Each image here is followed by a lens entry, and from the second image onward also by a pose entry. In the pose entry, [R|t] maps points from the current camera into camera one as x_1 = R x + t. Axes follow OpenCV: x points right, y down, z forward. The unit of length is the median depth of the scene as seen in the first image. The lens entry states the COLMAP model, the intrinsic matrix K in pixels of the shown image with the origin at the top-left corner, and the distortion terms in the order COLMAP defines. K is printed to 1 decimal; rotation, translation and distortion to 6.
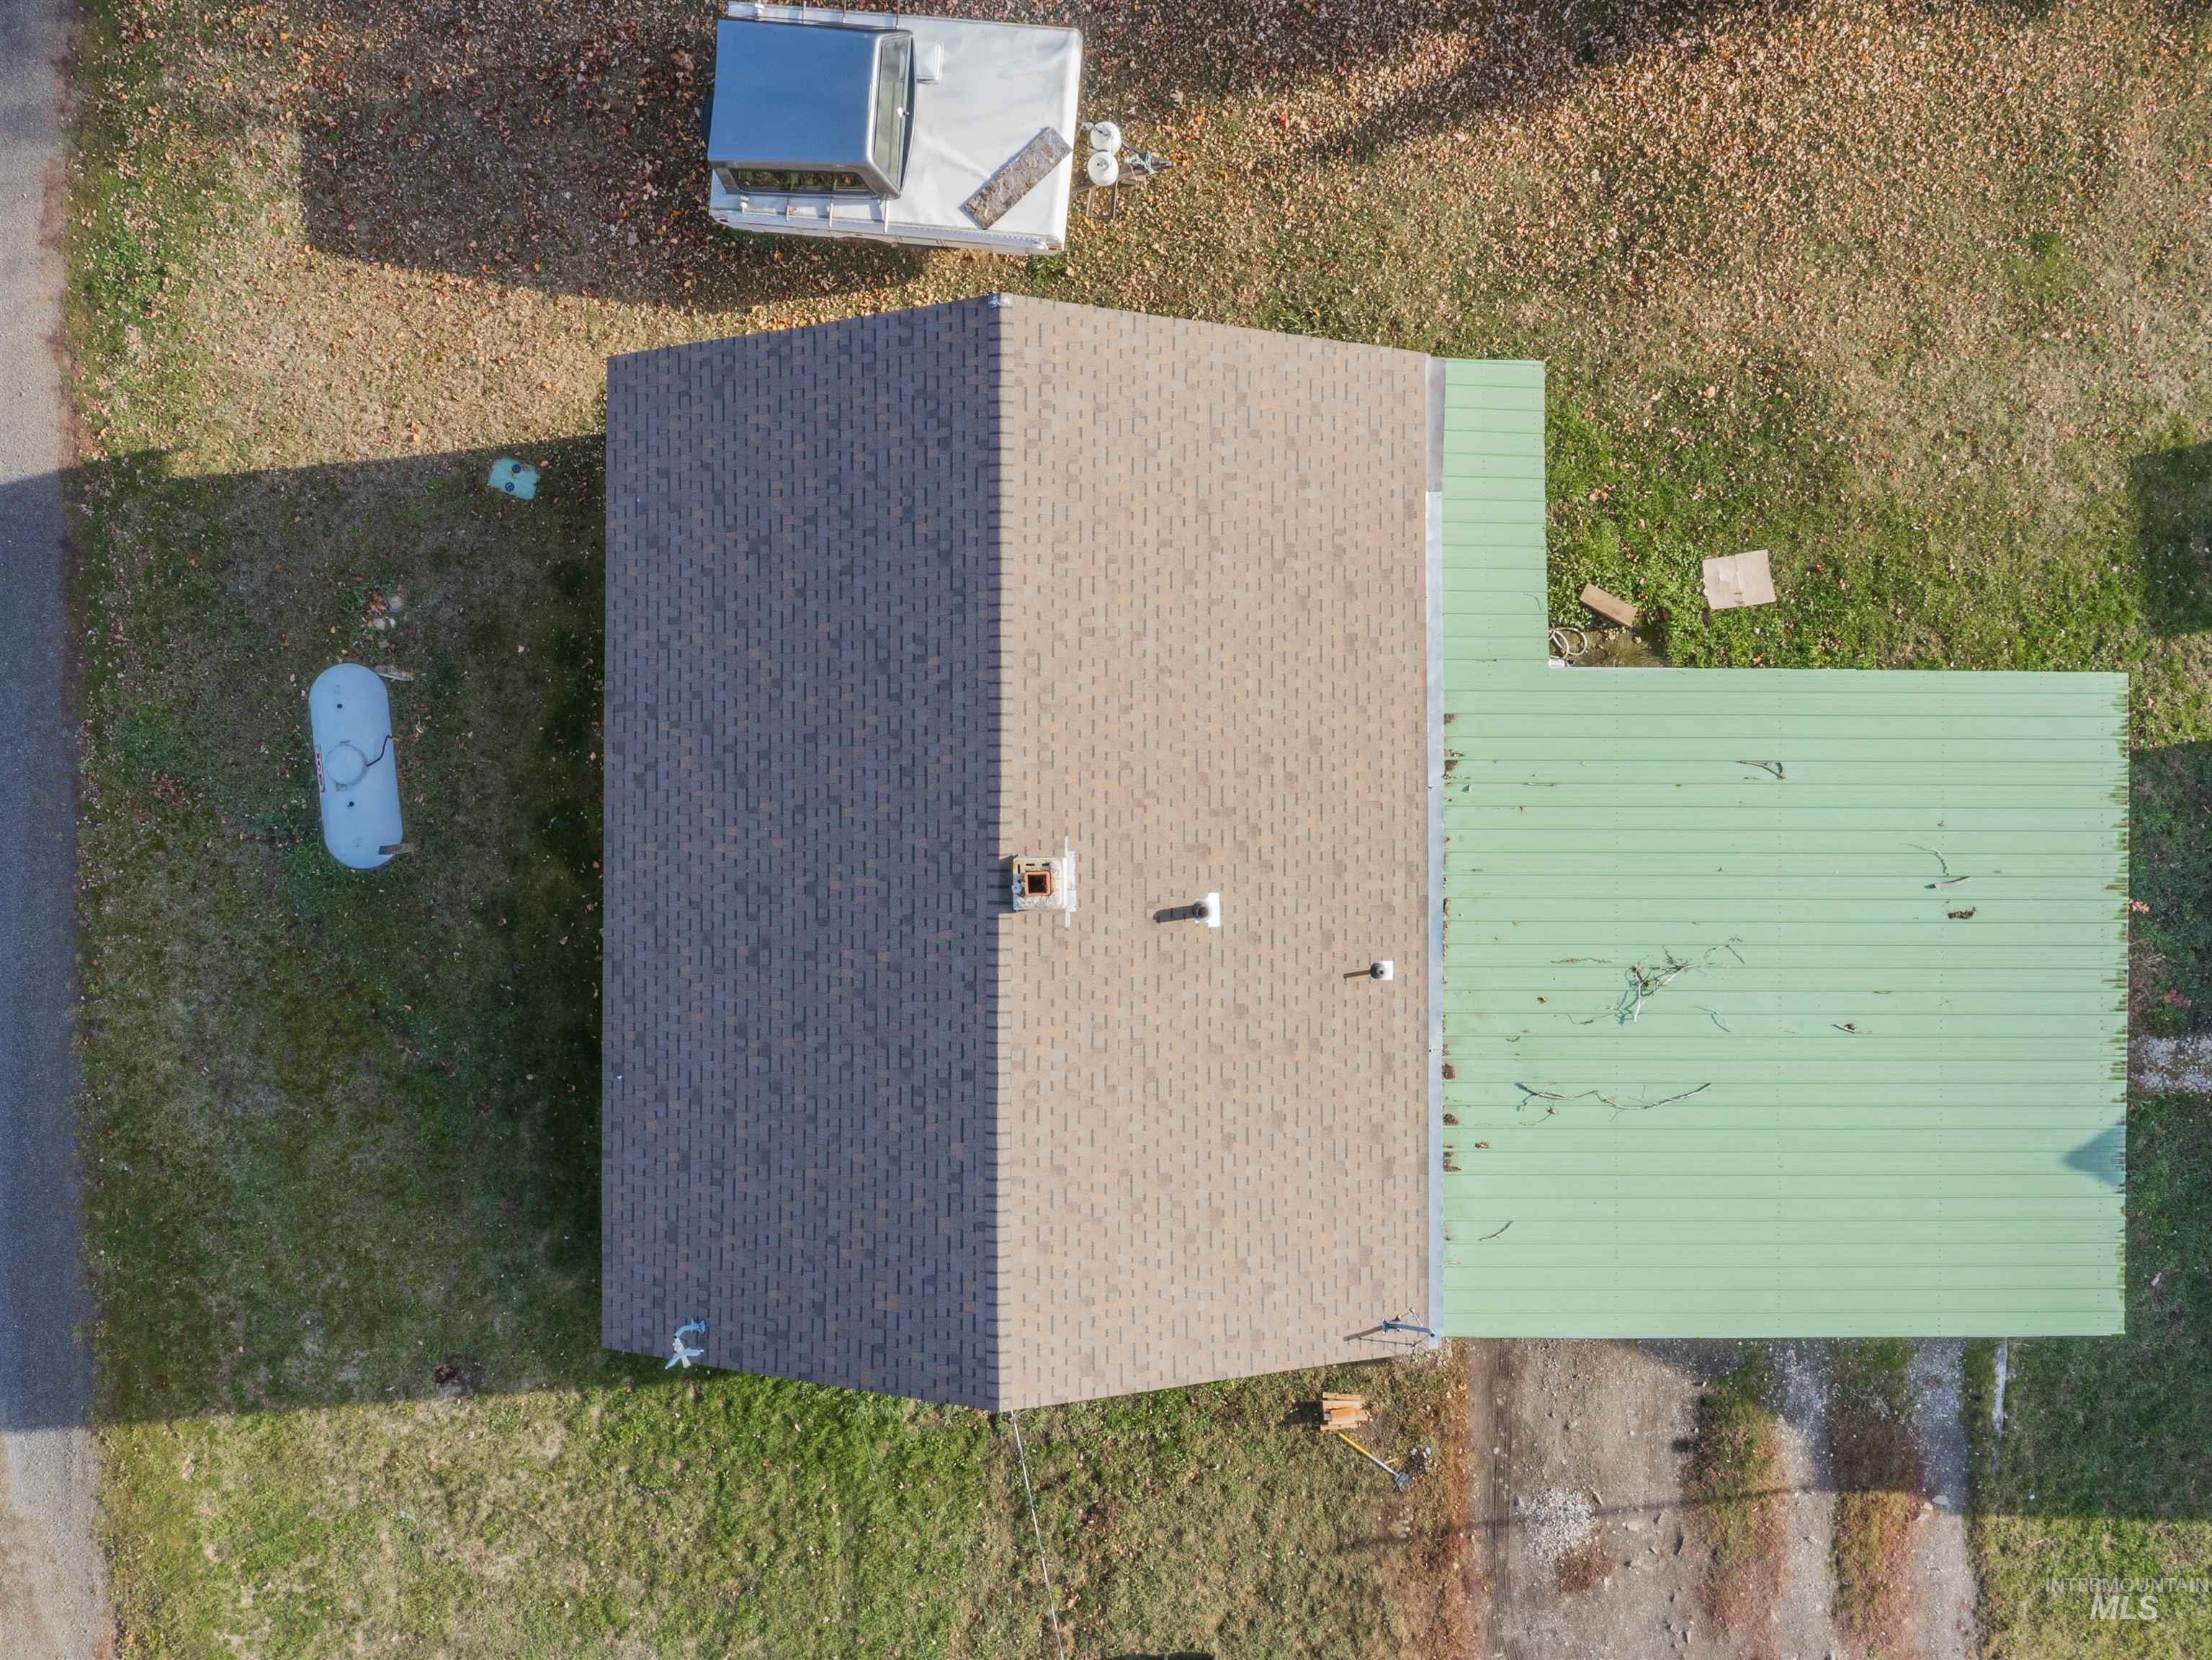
lens RADIAL K [[1961.5, 0, 1106.0], [0, 1961.5, 830.0], [0, 0, 1]] dist [-0.003528, -0.001190]
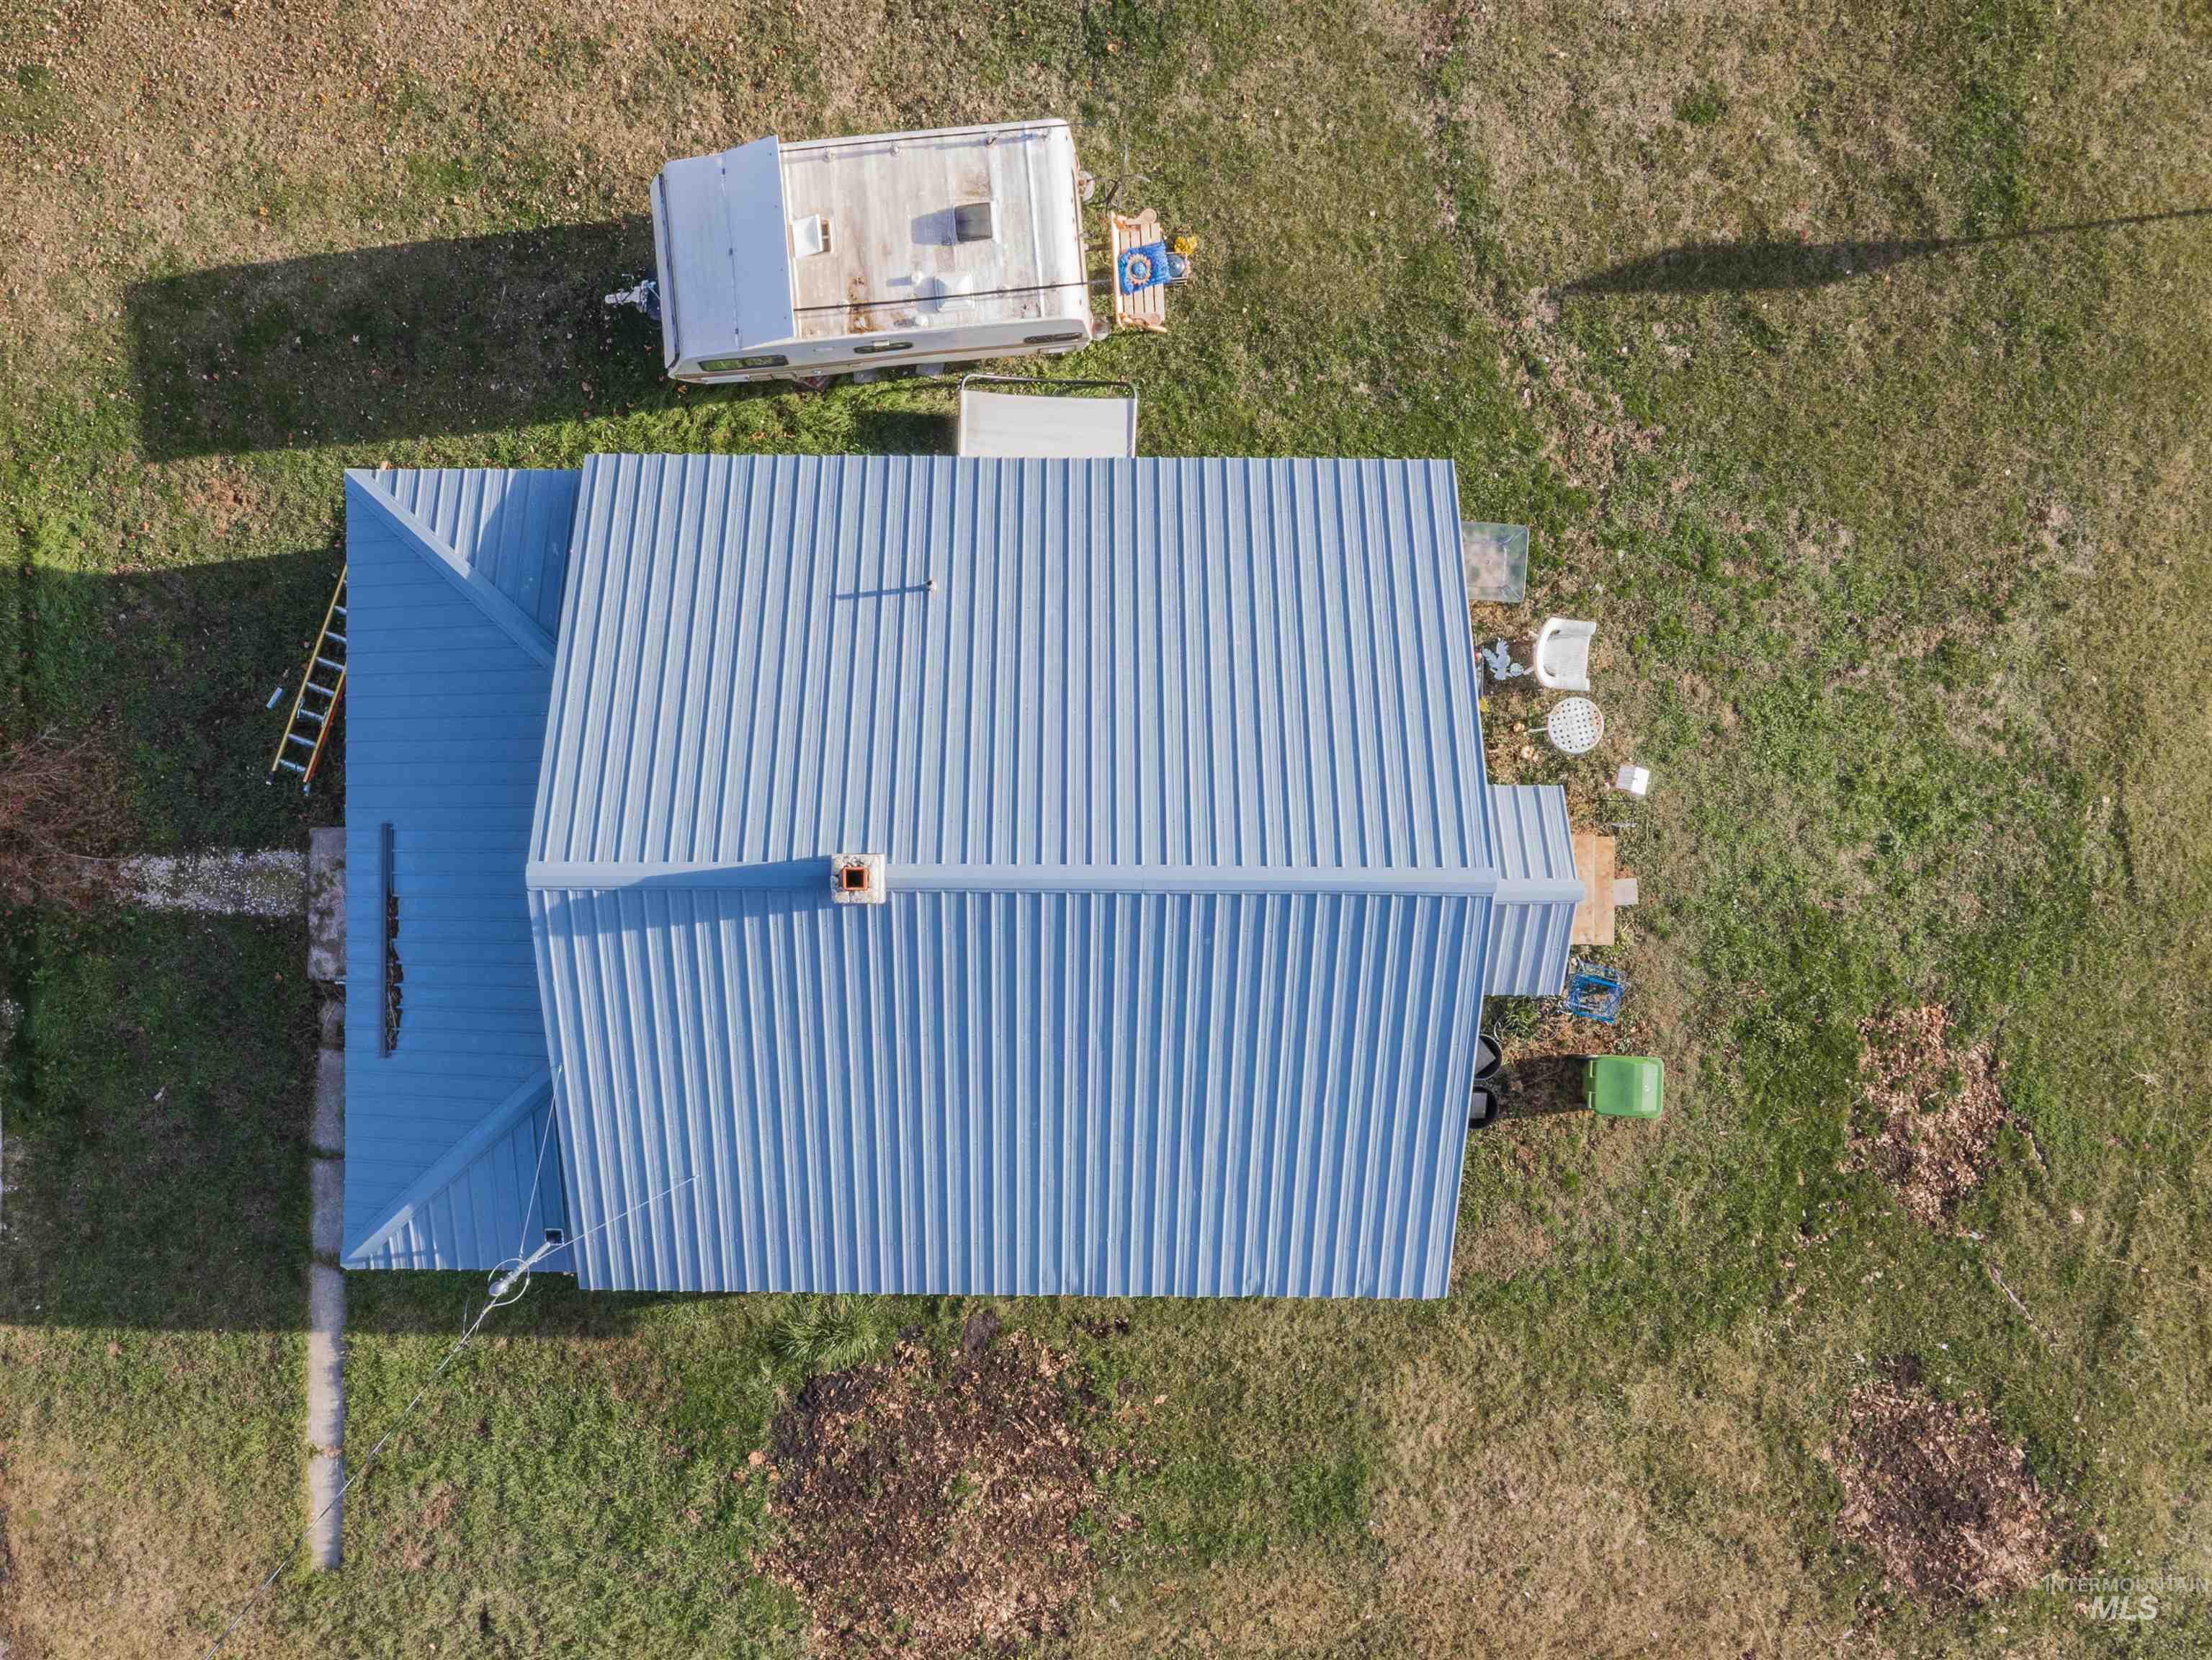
lens RADIAL K [[1961.5, 0, 1106.0], [0, 1961.5, 830.0], [0, 0, 1]] dist [-0.003528, -0.001190]
pose [[0.999883, -0.001999, -0.015187, 1.047802], [0.001994, 0.999998, -0.000339, 0.093808], [0.015187, 0.000309, 0.999885, -0.010999]]
